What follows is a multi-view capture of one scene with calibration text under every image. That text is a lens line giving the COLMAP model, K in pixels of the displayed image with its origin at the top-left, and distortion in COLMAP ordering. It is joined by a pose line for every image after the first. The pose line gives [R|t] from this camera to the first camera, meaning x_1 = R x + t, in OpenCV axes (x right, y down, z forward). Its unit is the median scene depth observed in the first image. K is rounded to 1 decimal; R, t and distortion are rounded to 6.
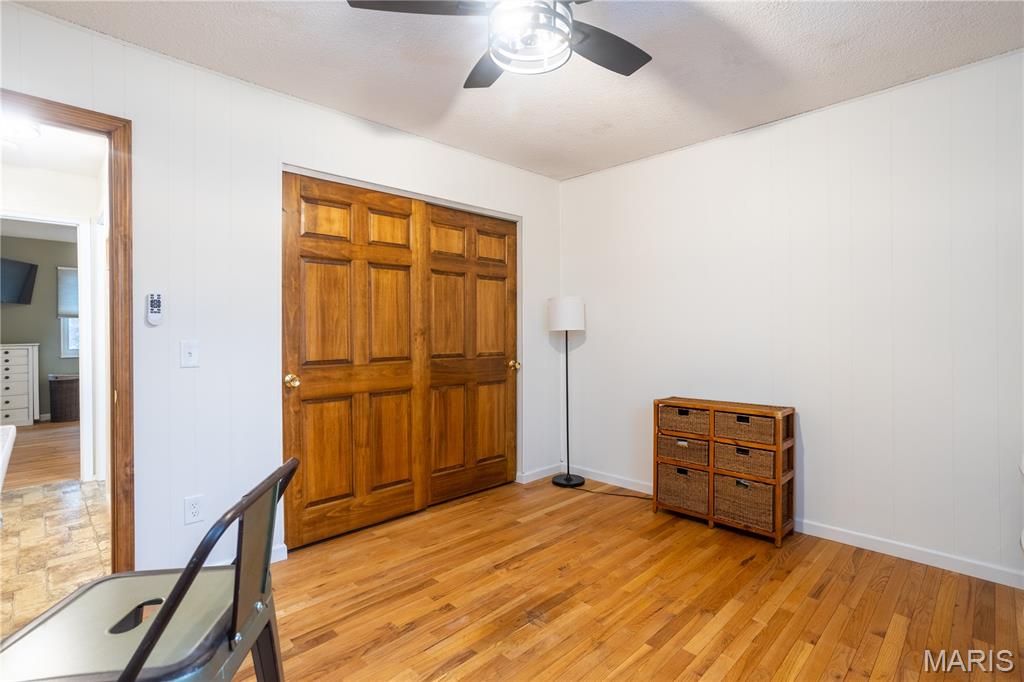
lens RADIAL K [[488.5, 0, 512.0], [0, 488.5, 341.0], [0, 0, 1]] dist [0.002198, 0.000842]
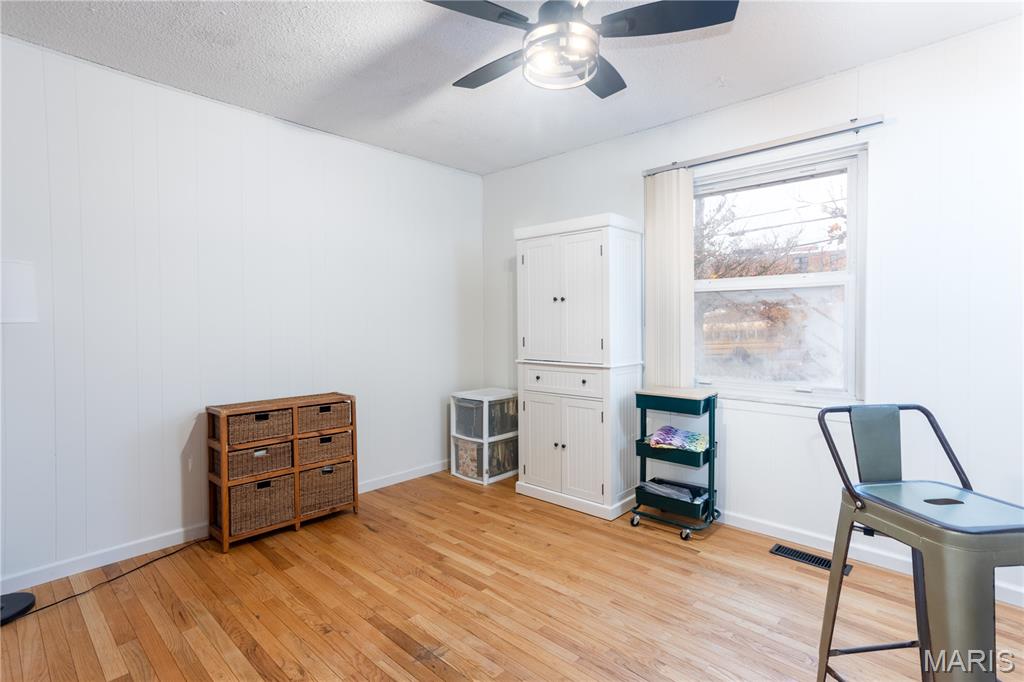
lens RADIAL K [[494.9, 0, 512.0], [0, 494.9, 341.0], [0, 0, 1]] dist [0.035954, 0.000527]
pose [[-0.031666, -0.022587, 0.999243, -0.678896], [0.017370, 0.999581, 0.023145, -0.003972], [-0.999348, 0.018090, -0.031261, 0.712467]]
